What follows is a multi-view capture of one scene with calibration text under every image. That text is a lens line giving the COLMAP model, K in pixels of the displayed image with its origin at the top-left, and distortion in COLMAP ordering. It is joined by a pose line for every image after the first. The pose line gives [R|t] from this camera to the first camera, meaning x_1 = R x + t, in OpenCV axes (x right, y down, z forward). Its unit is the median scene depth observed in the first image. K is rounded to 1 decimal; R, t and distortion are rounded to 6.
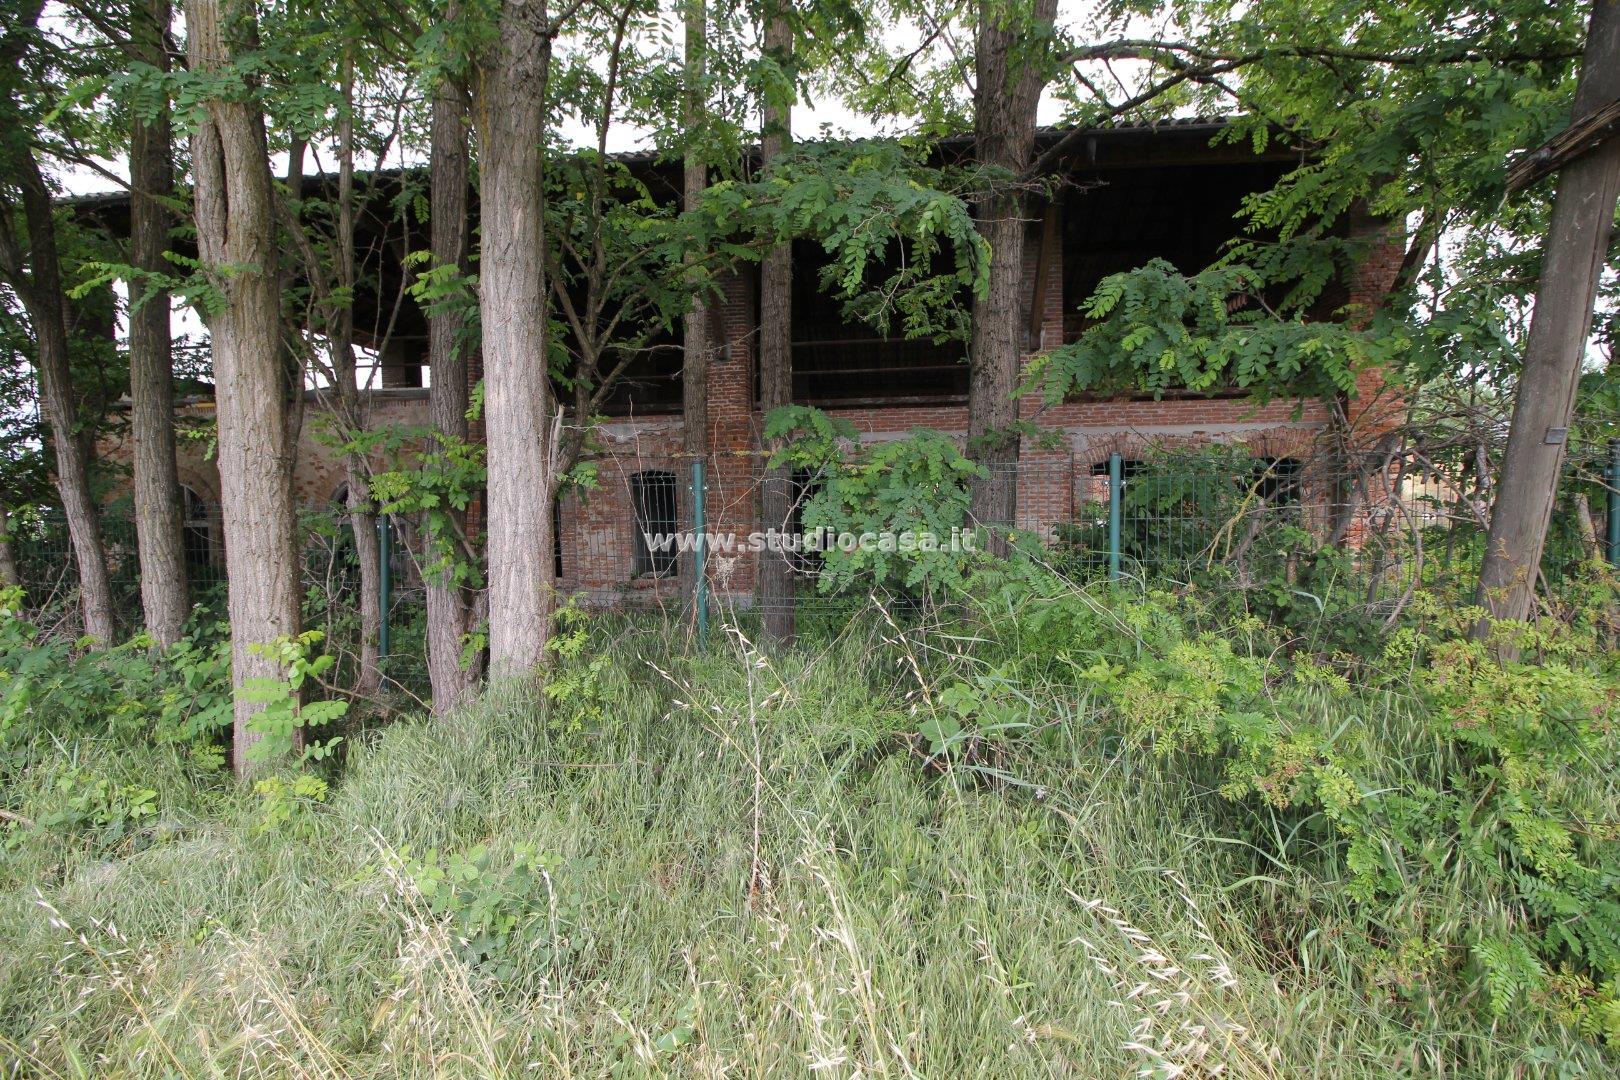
lens RADIAL K [[741.8, 0, 849.7], [0, 741.8, 531.3], [0, 0, 1]] dist [-0.002611, -0.010198]
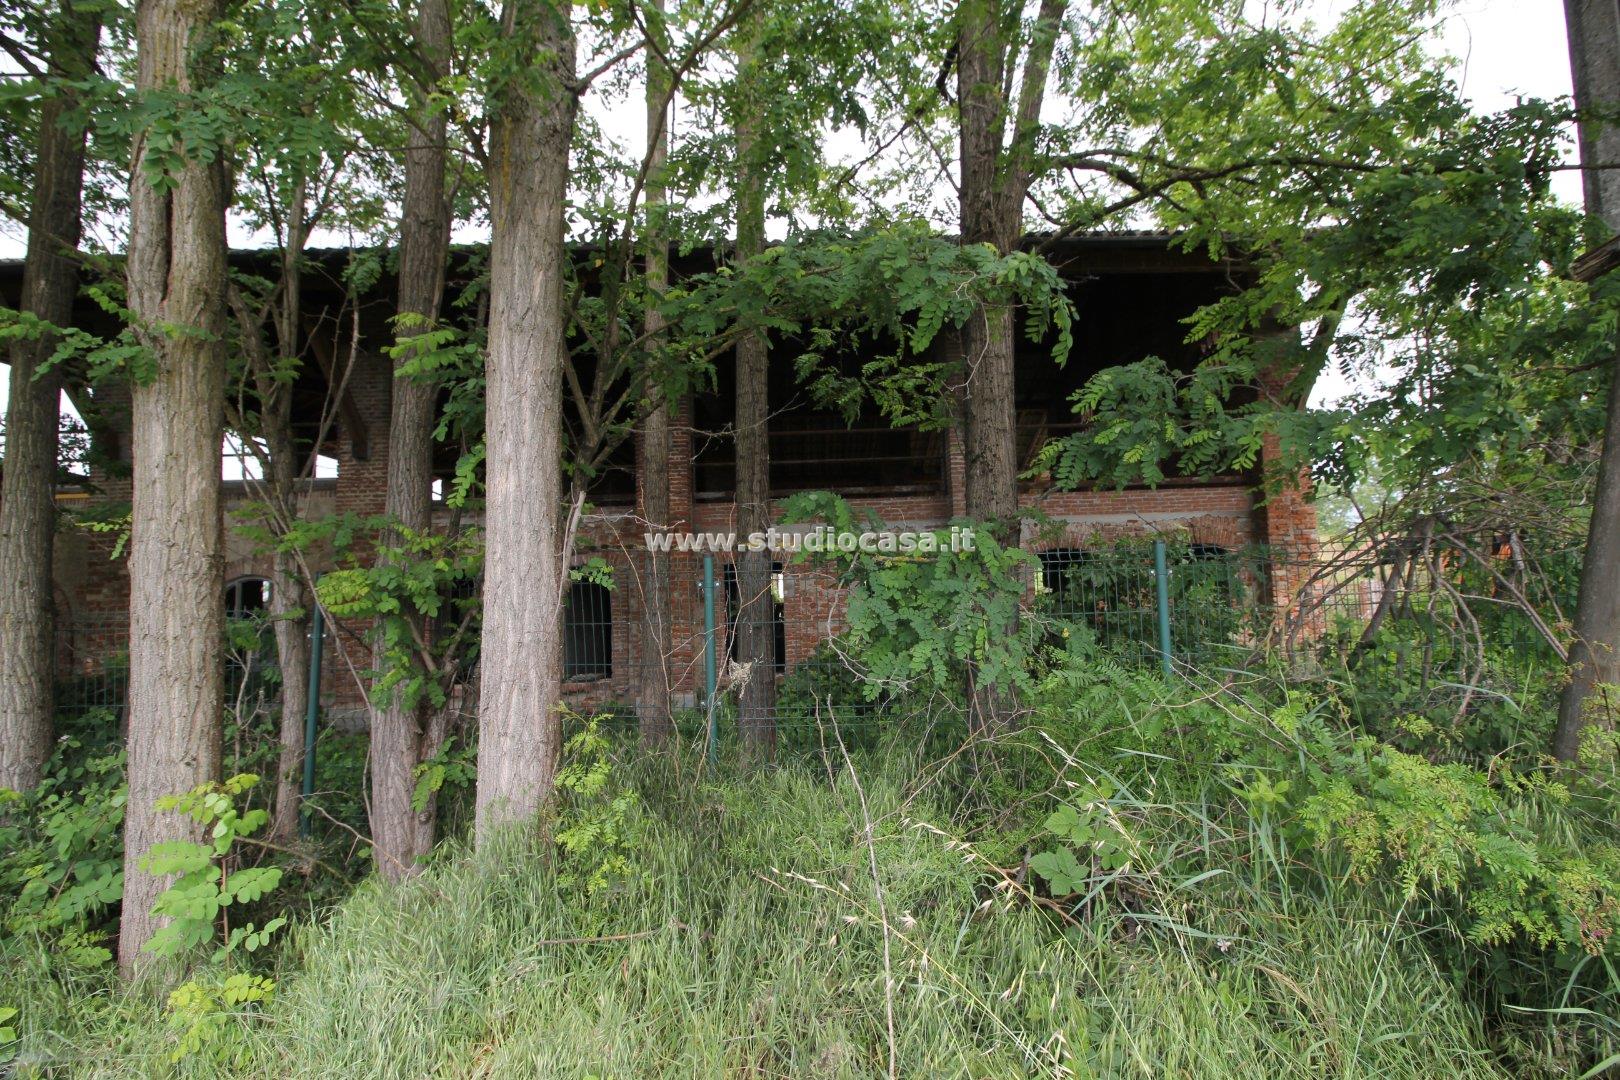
lens RADIAL K [[741.8, 0, 849.7], [0, 741.8, 531.3], [0, 0, 1]] dist [-0.002611, -0.010198]
pose [[0.992746, -0.007503, 0.119996, -0.172845], [0.022140, 0.992392, -0.121112, -0.012333], [-0.118174, 0.122890, 0.985359, 0.115397]]
